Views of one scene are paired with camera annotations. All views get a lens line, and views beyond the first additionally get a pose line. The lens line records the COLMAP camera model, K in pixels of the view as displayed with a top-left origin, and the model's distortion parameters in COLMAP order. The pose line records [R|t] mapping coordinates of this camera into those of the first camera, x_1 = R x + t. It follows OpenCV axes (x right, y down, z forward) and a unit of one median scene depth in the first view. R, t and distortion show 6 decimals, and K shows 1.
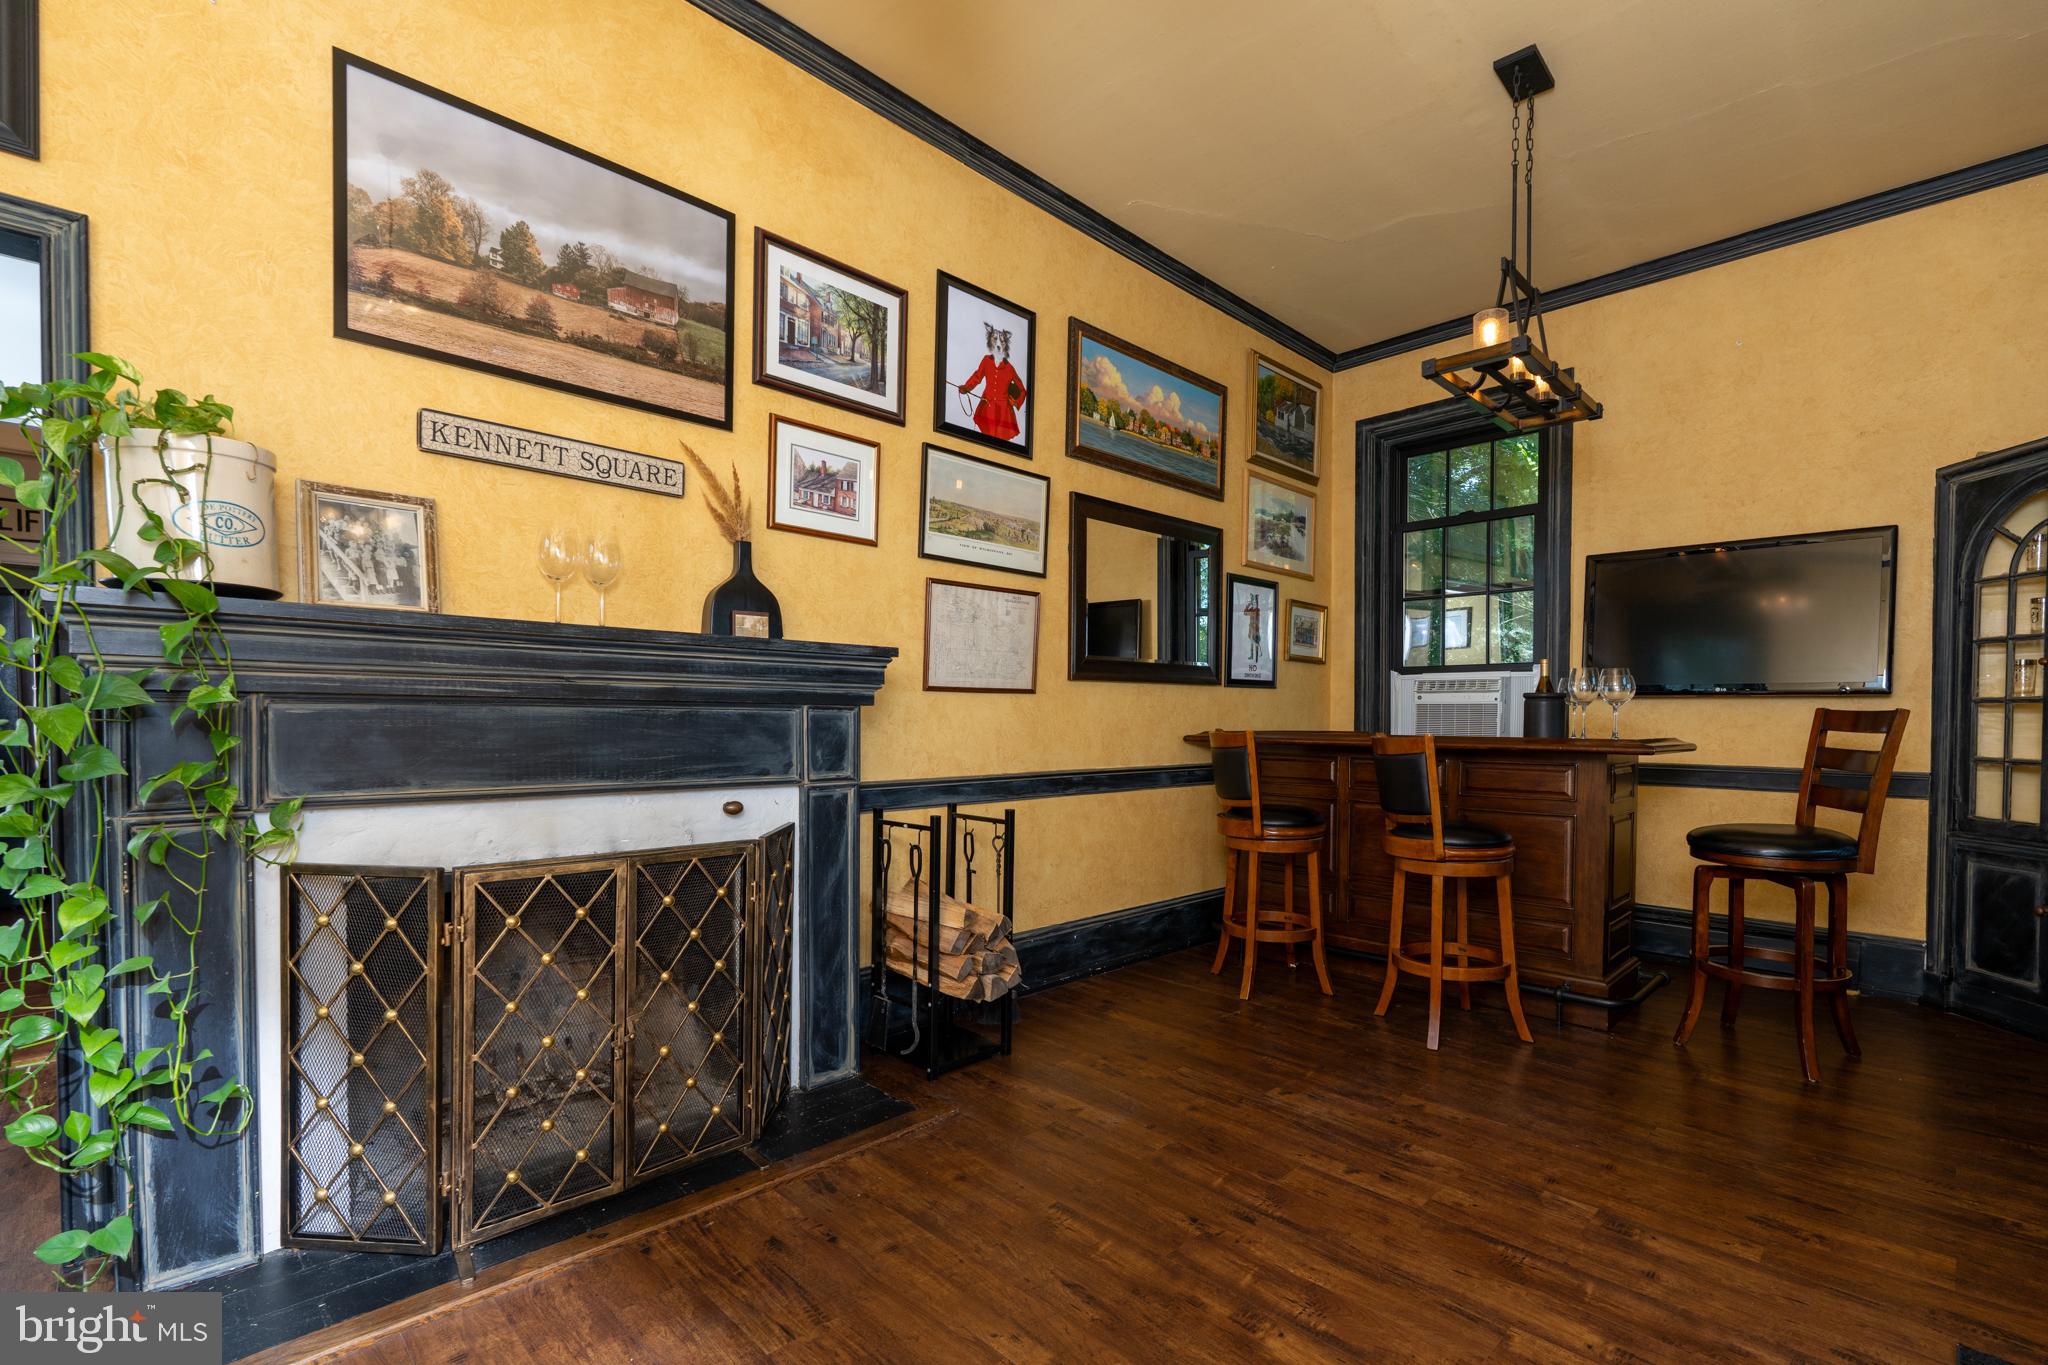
lens RADIAL K [[989.1, 0, 1030.4], [0, 989.1, 743.5], [0, 0, 1]] dist [-0.000470, -0.000277]
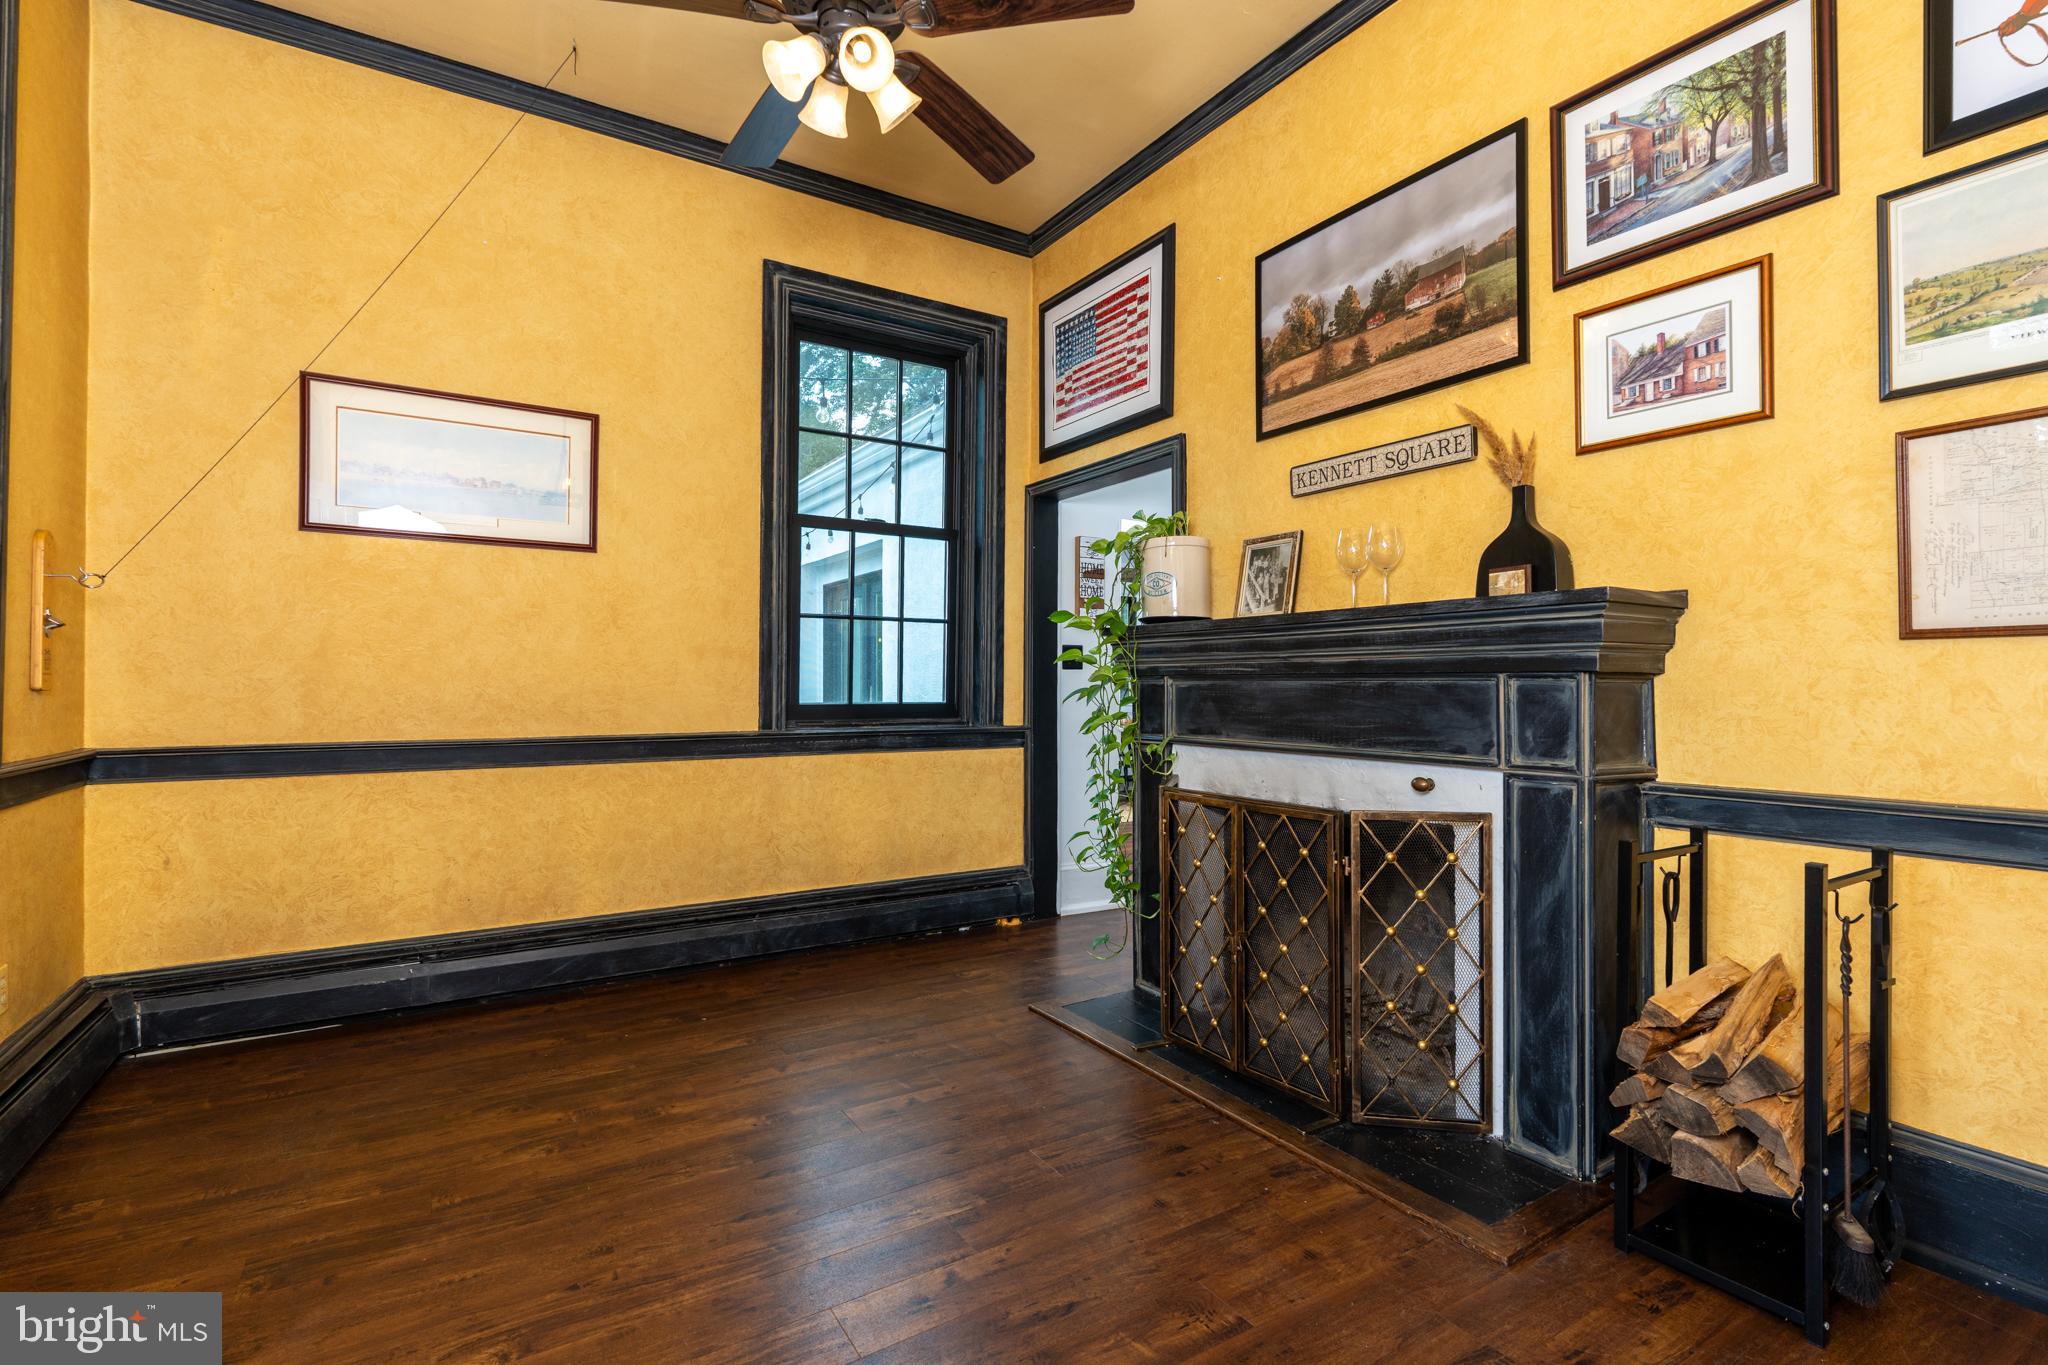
lens RADIAL K [[928.3, 0, 1031.0], [0, 928.3, 687.4], [0, 0, 1]] dist [-0.001101, -0.000672]
pose [[-0.235345, -0.009499, -0.971866, 0.620326], [-0.030547, 0.999531, -0.002372, -0.013255], [0.971432, 0.029129, -0.235524, 0.806451]]
